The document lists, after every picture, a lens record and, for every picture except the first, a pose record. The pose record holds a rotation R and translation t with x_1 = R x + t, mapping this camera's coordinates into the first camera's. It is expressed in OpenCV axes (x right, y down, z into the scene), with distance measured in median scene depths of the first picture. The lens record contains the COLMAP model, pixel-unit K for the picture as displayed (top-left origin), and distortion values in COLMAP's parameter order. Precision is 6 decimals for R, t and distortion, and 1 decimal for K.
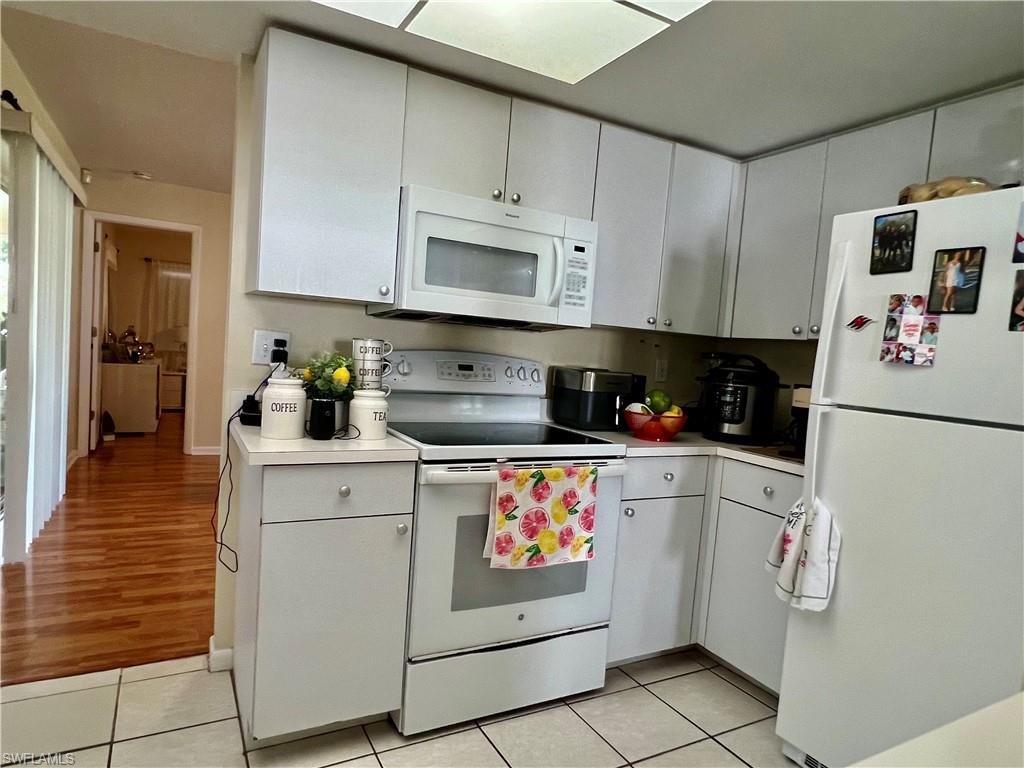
lens RADIAL K [[625.3, 0, 512.0], [0, 625.3, 384.0], [0, 0, 1]] dist [-0.001689, 0.000383]
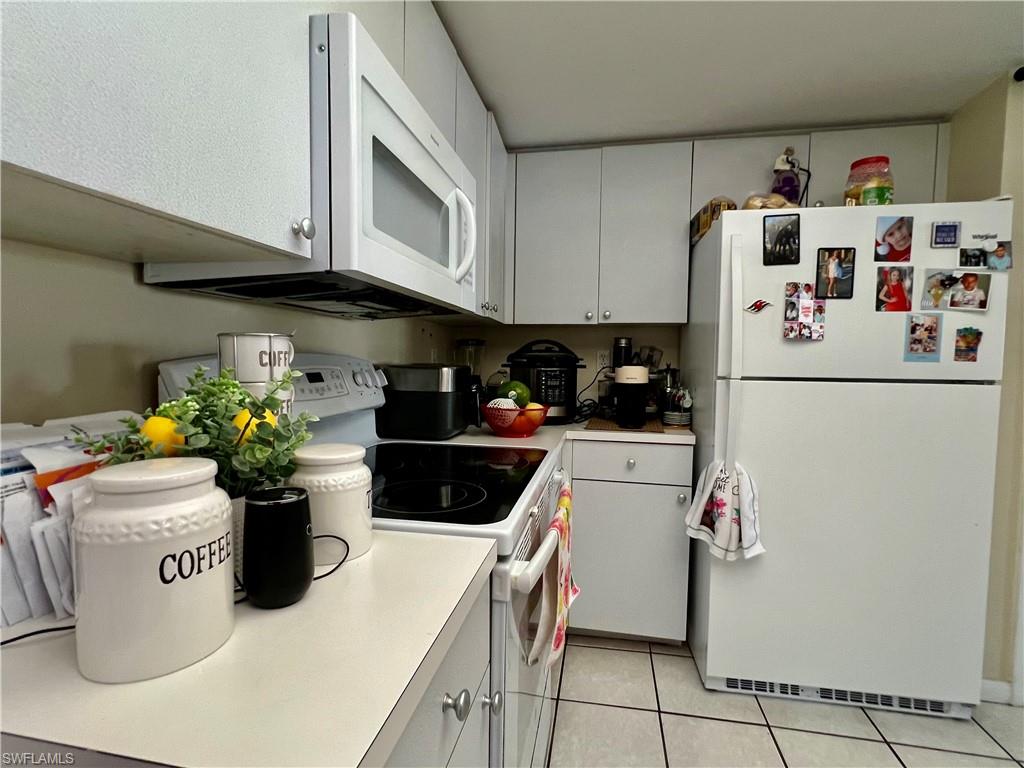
lens RADIAL K [[501.1, 0, 512.0], [0, 501.1, 384.0], [0, 0, 1]] dist [-0.000503, -0.000247]
pose [[0.634464, -0.107021, 0.765507, -0.500796], [0.079405, 0.994153, 0.073174, -0.061351], [-0.768863, 0.014358, 0.639253, 0.799626]]
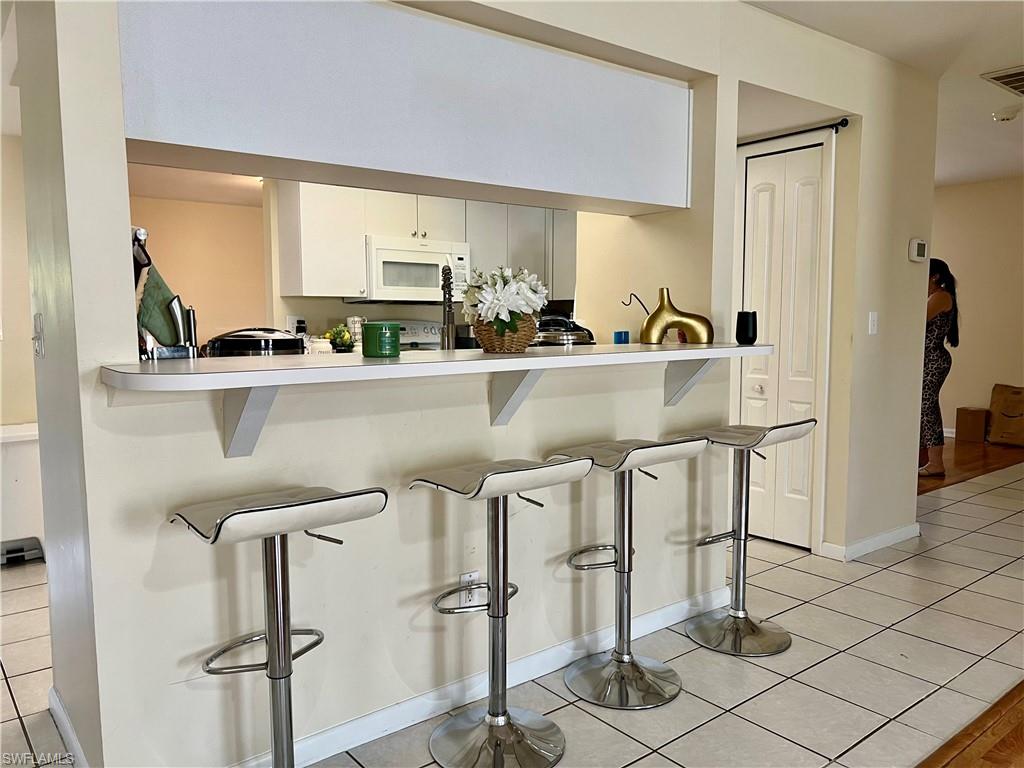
lens RADIAL K [[775.0, 0, 512.0], [0, 775.0, 384.0], [0, 0, 1]] dist [0.003918, 0.000299]
pose [[0.981413, -0.085673, 0.171722, -0.231886], [0.079908, 0.995991, 0.040218, 0.095829], [-0.174479, -0.025748, 0.984324, -1.780552]]
